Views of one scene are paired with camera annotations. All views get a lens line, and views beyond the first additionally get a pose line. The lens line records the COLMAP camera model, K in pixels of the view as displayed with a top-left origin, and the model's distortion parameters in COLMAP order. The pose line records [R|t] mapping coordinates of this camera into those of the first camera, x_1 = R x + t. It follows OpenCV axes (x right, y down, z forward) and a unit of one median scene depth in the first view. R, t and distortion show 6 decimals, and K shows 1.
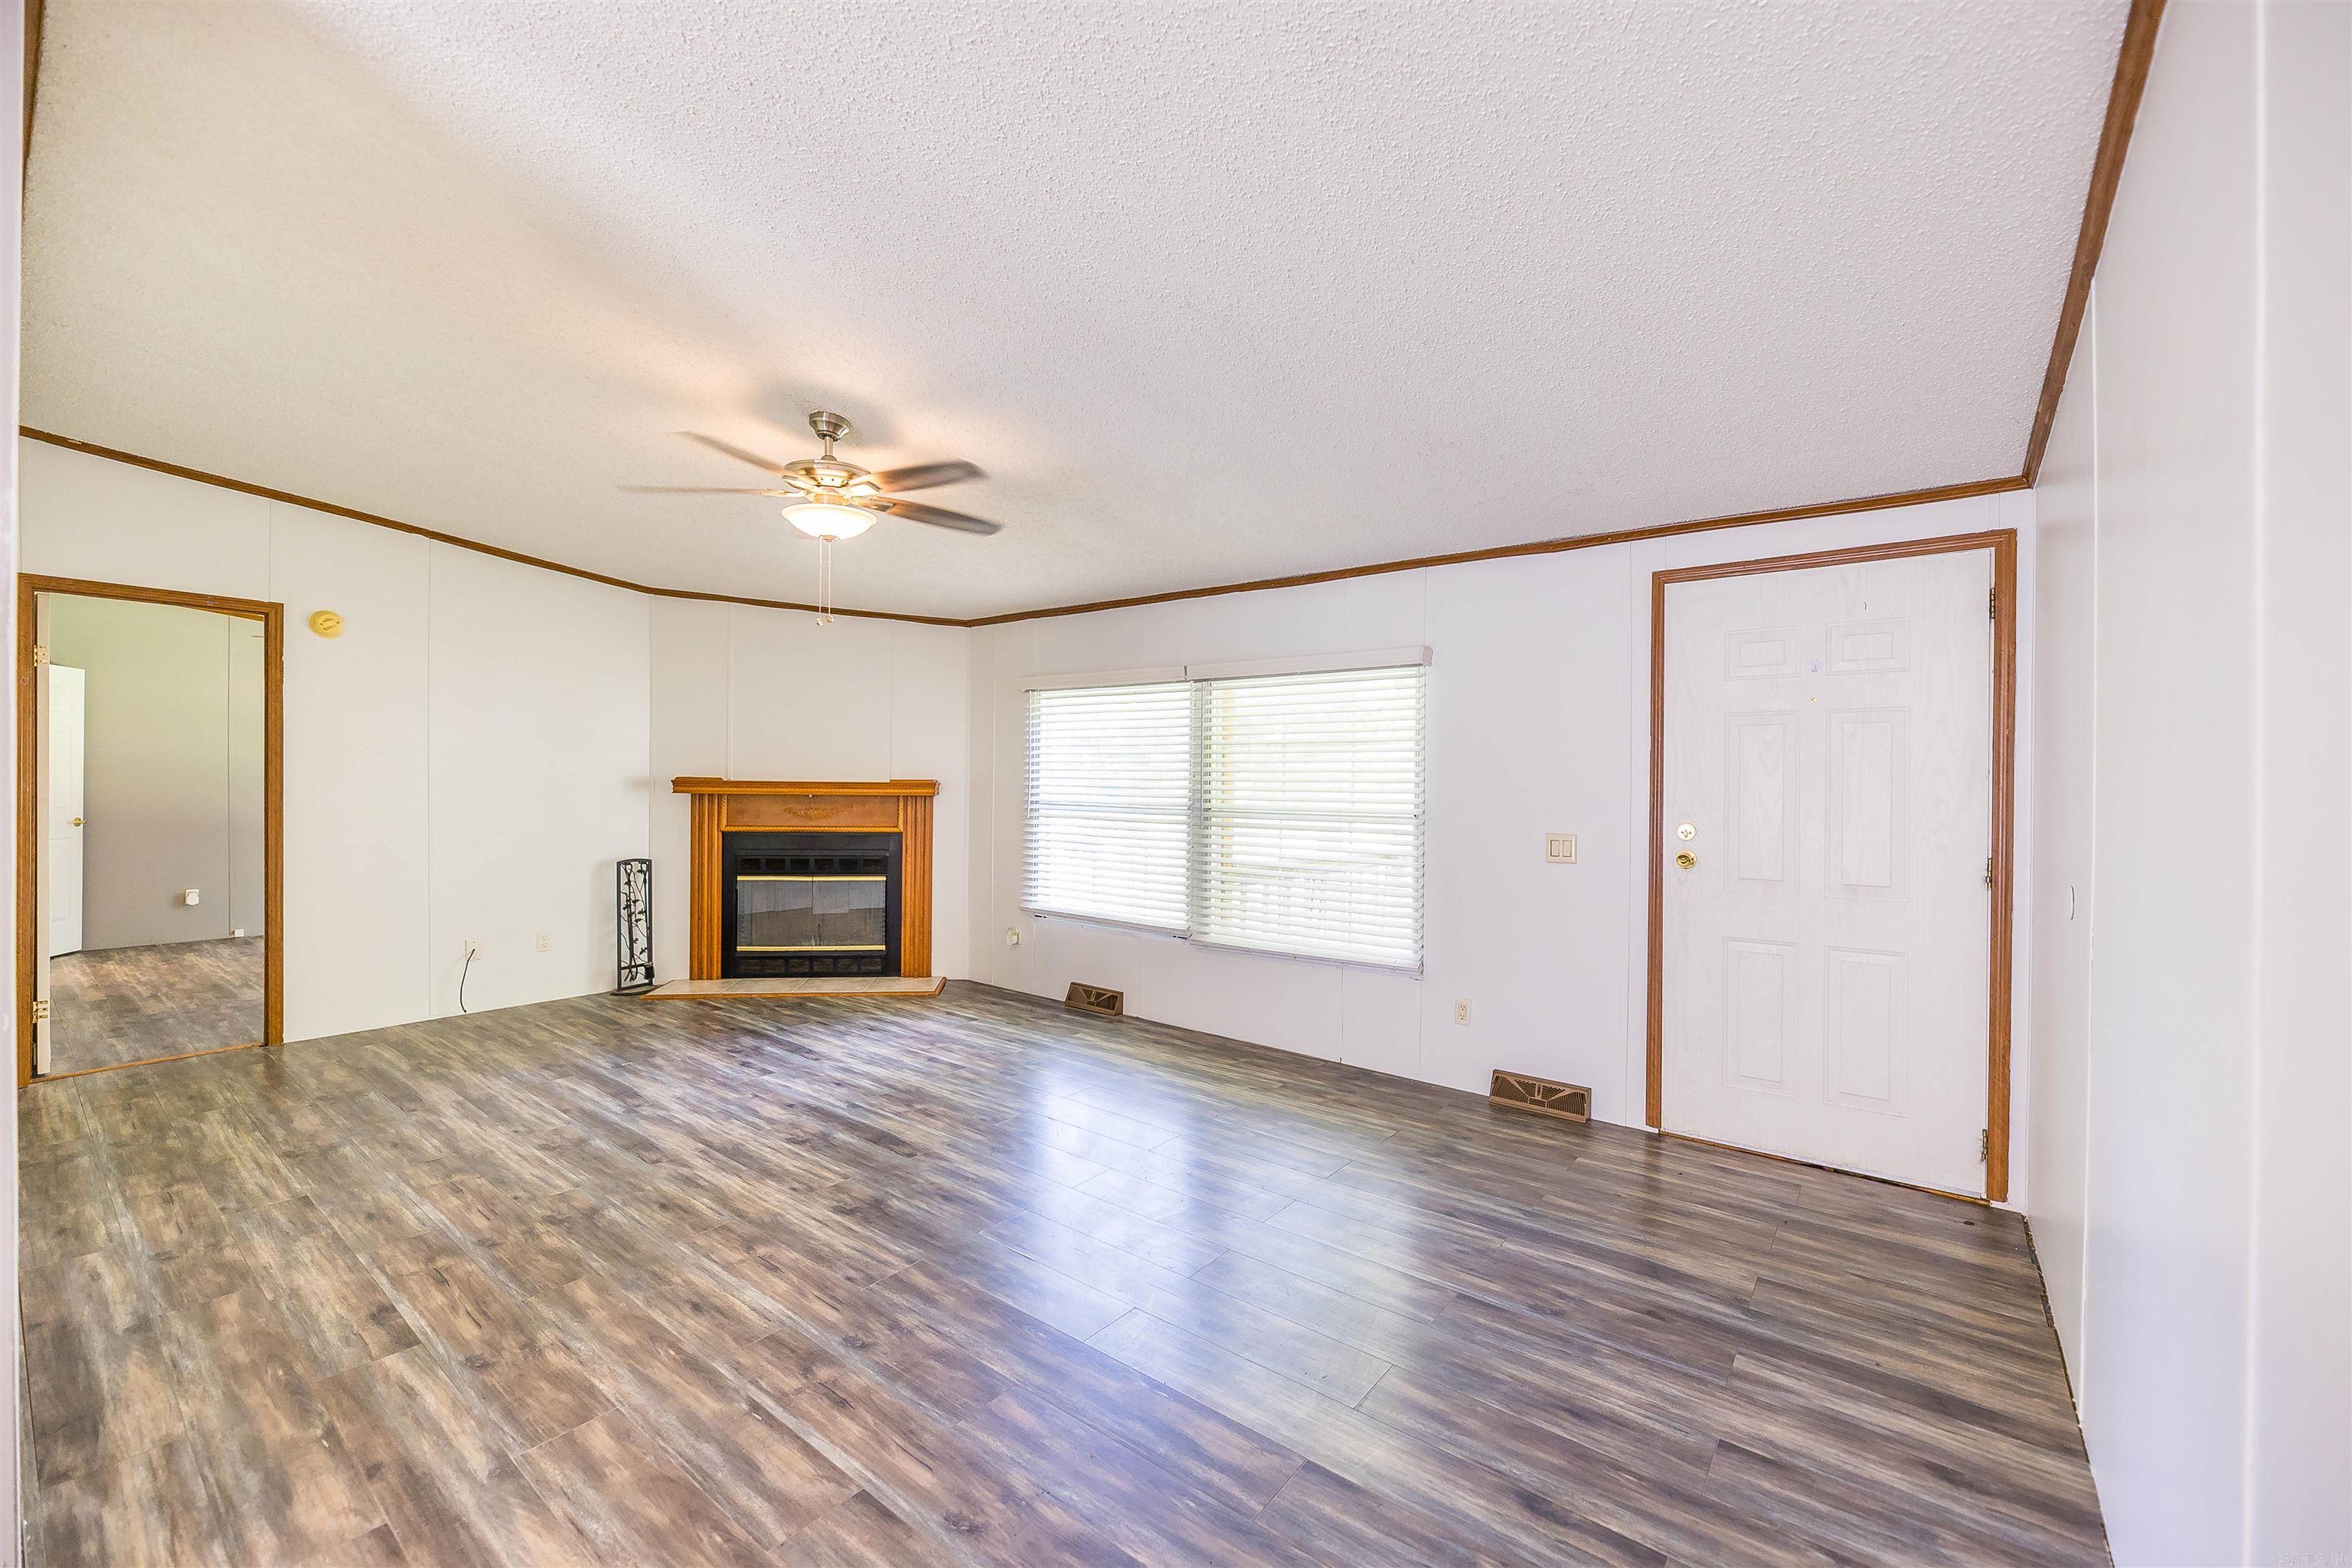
lens RADIAL K [[945.1, 0, 1181.9], [0, 945.1, 794.3], [0, 0, 1]] dist [-0.003457, -0.001224]
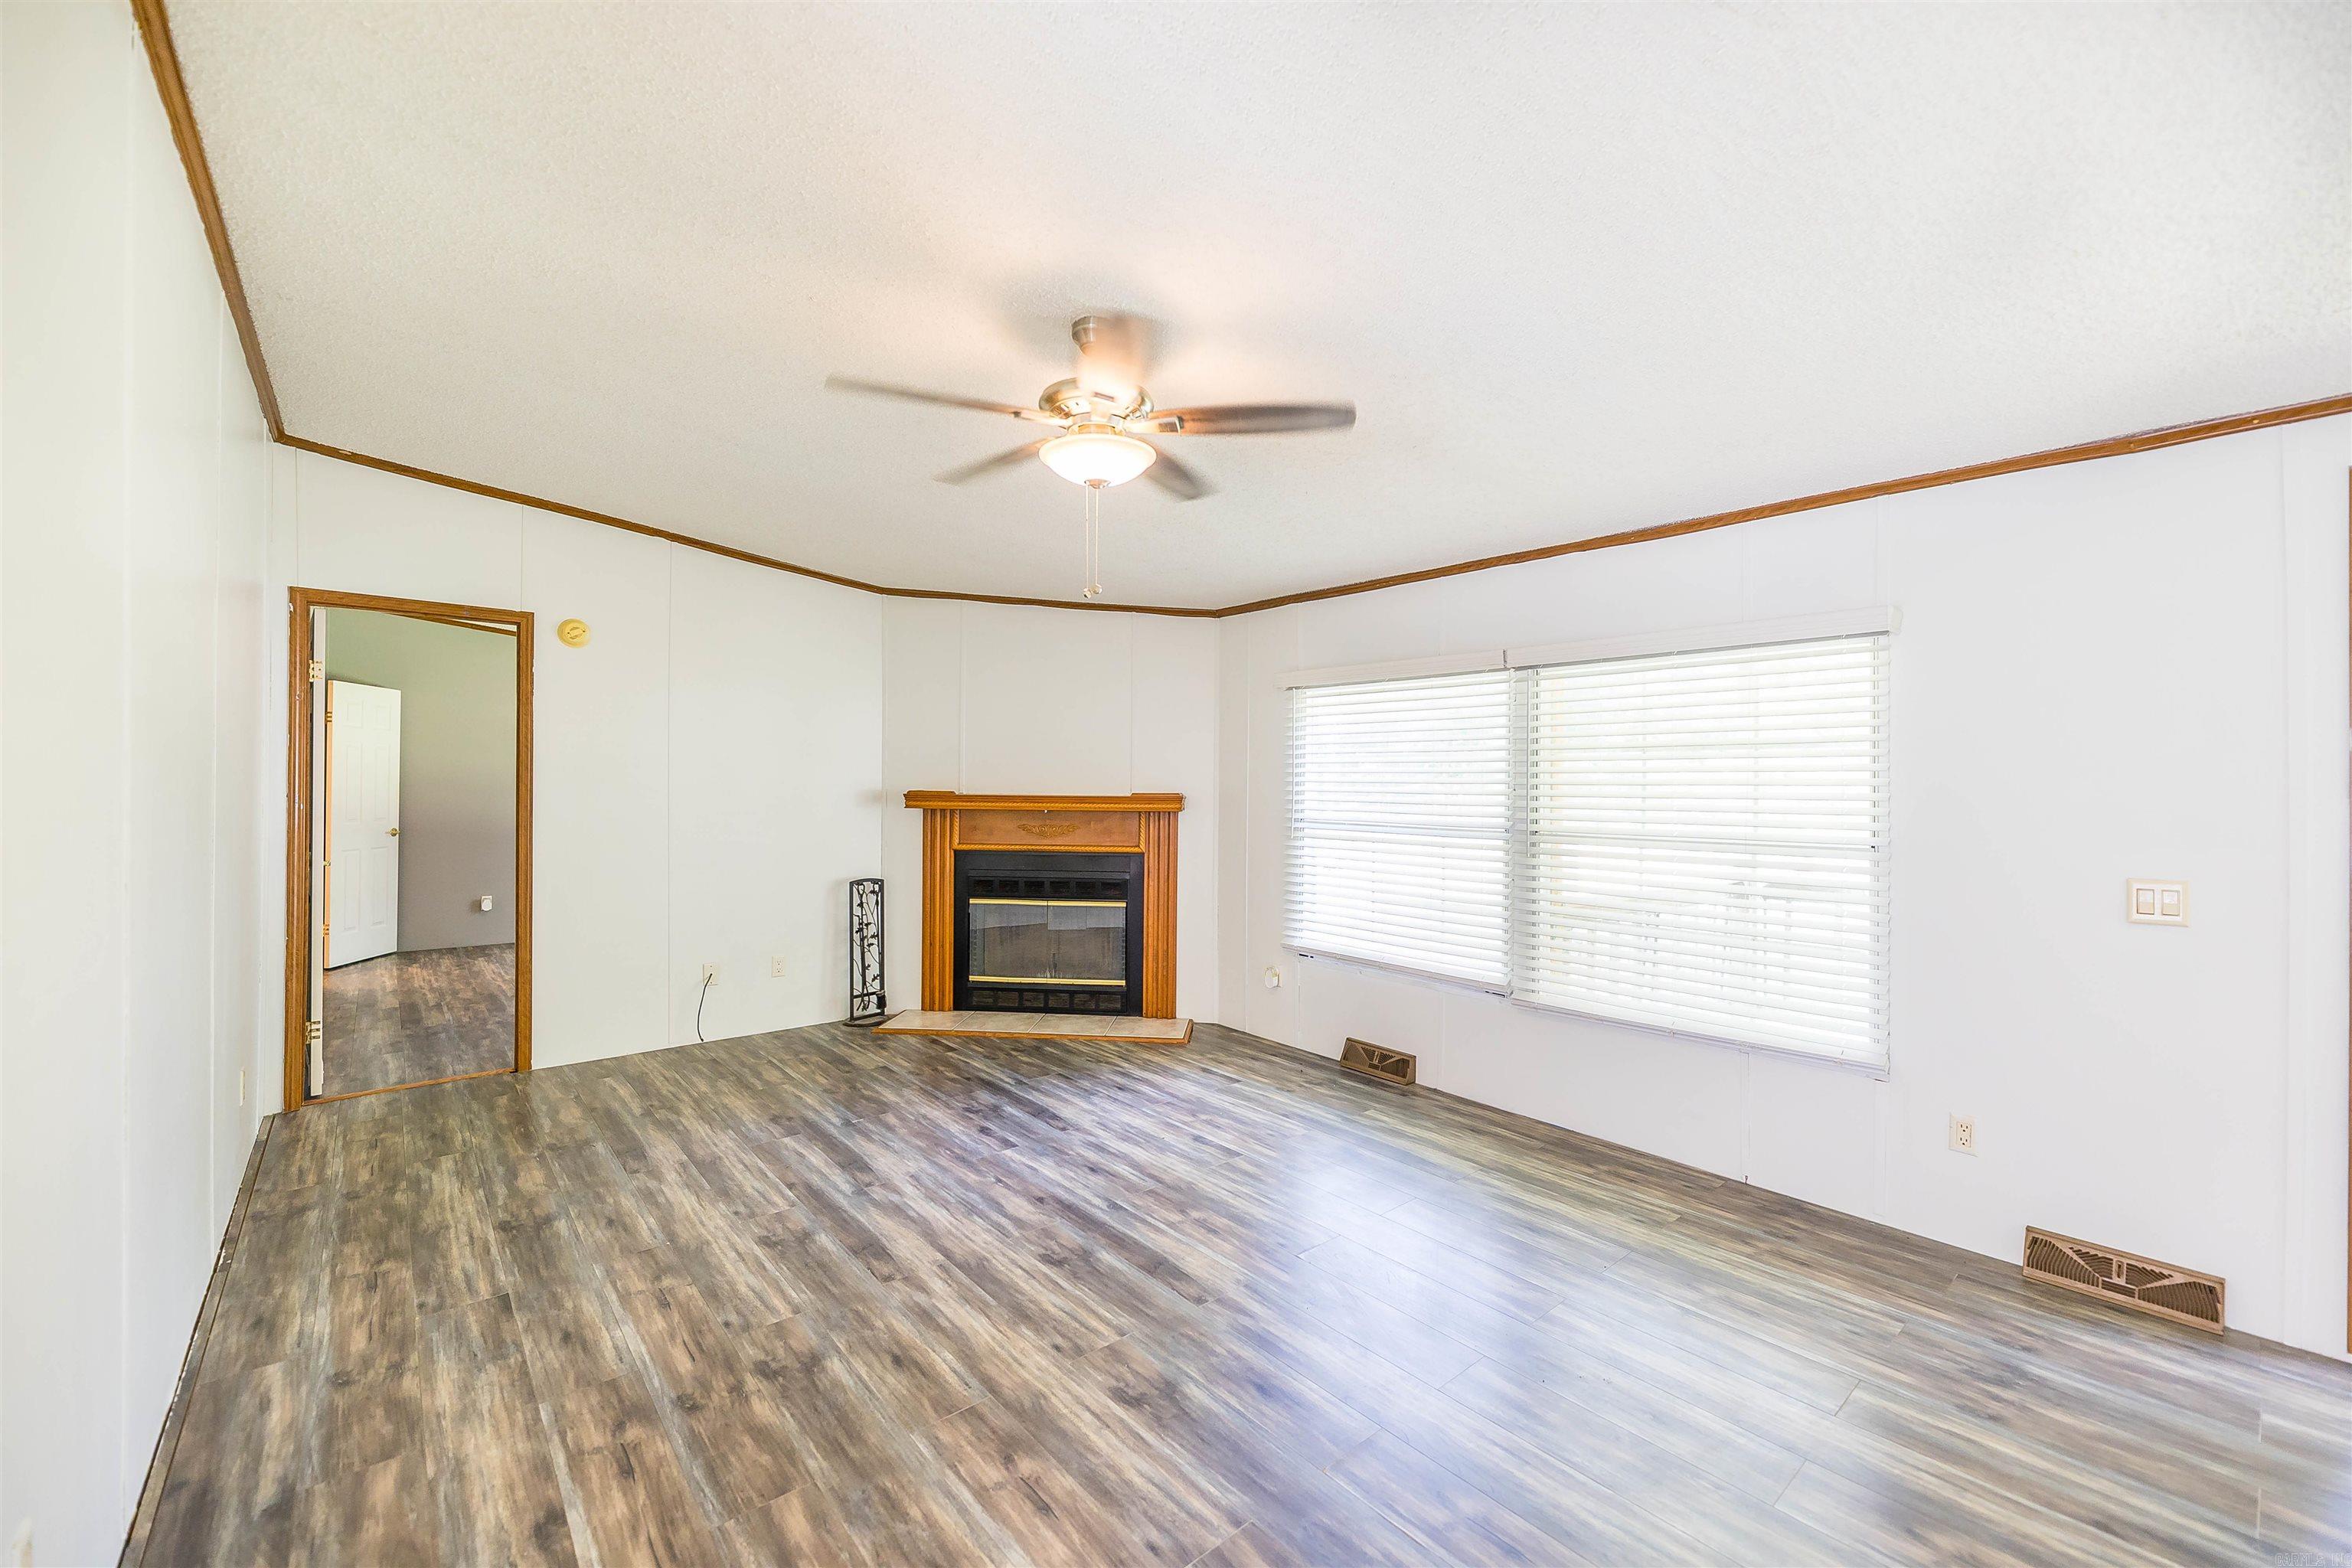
lens RADIAL K [[945.1, 0, 1182.1], [0, 945.1, 800.9], [0, 0, 1]] dist [-0.003457, -0.001224]
pose [[0.978839, 0.000848, -0.204630, -0.110414], [-0.000941, 0.999999, -0.000358, -0.010545], [0.204630, 0.000543, 0.978839, 0.197067]]
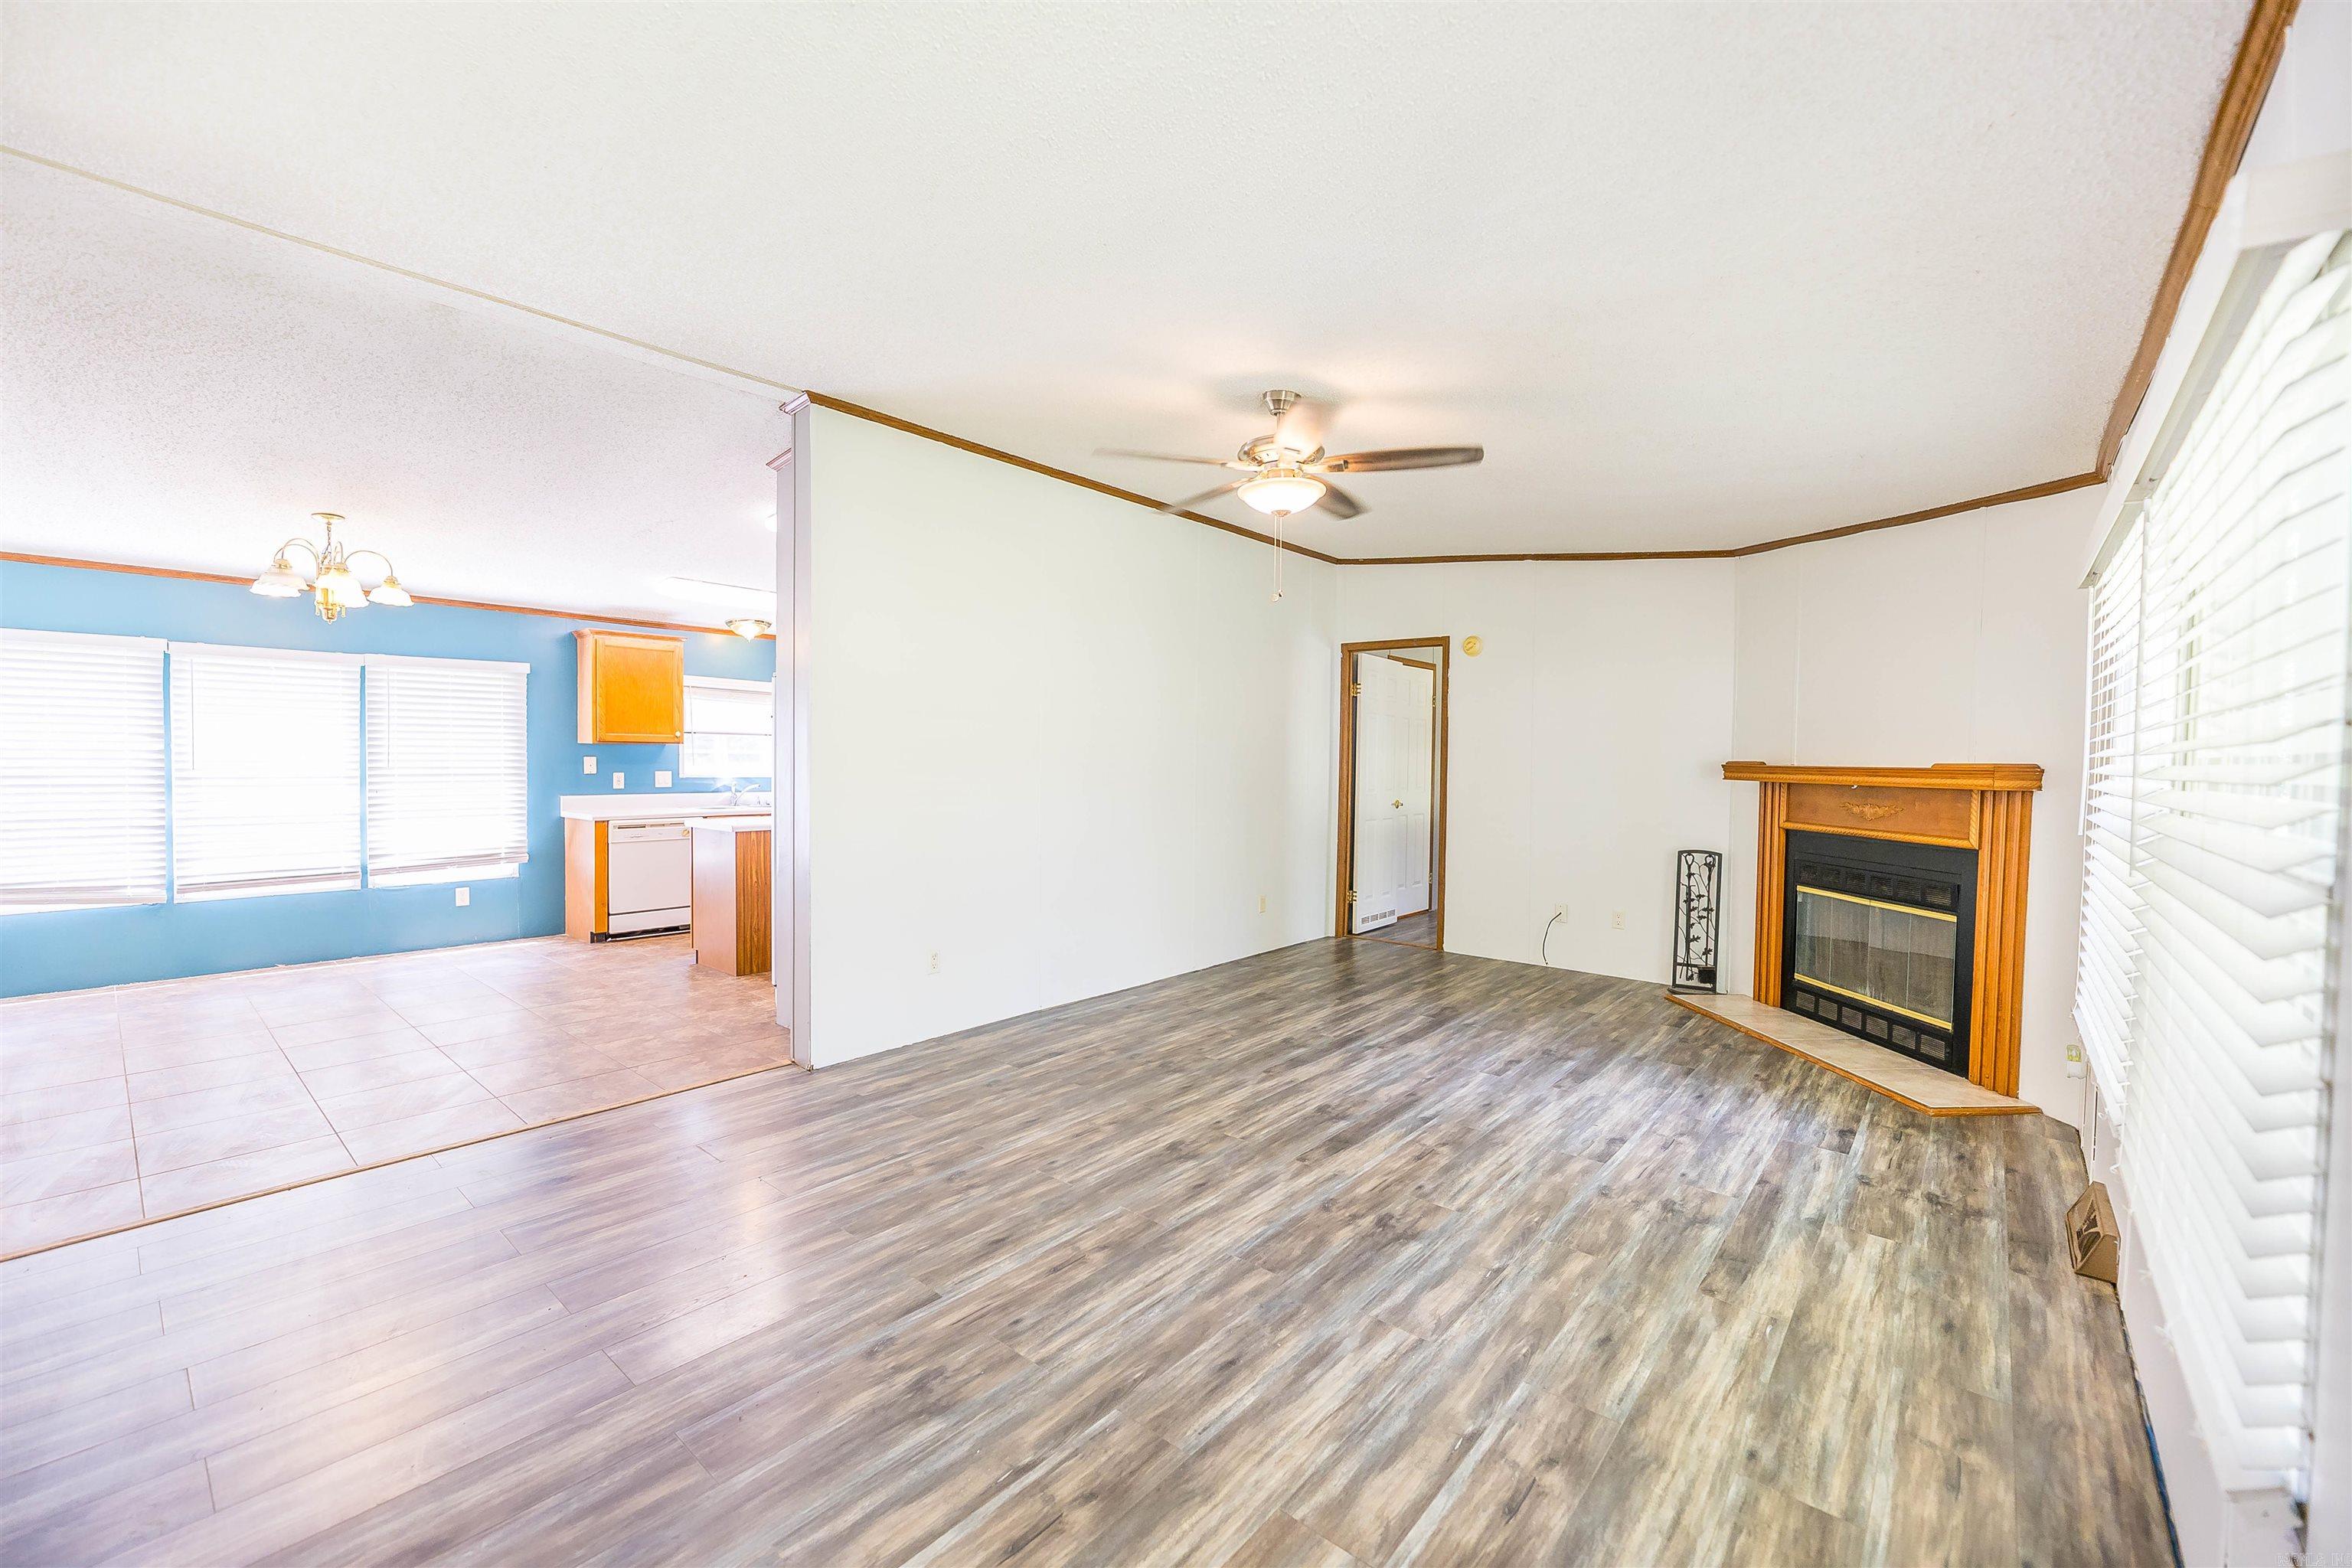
lens RADIAL K [[945.1, 0, 1179.2], [0, 945.1, 790.7], [0, 0, 1]] dist [-0.003457, -0.001224]
pose [[-0.051847, 0.023061, -0.998389, 0.470503], [-0.029828, 0.999252, 0.024630, 0.003330], [0.998209, 0.031057, -0.051120, 0.685689]]
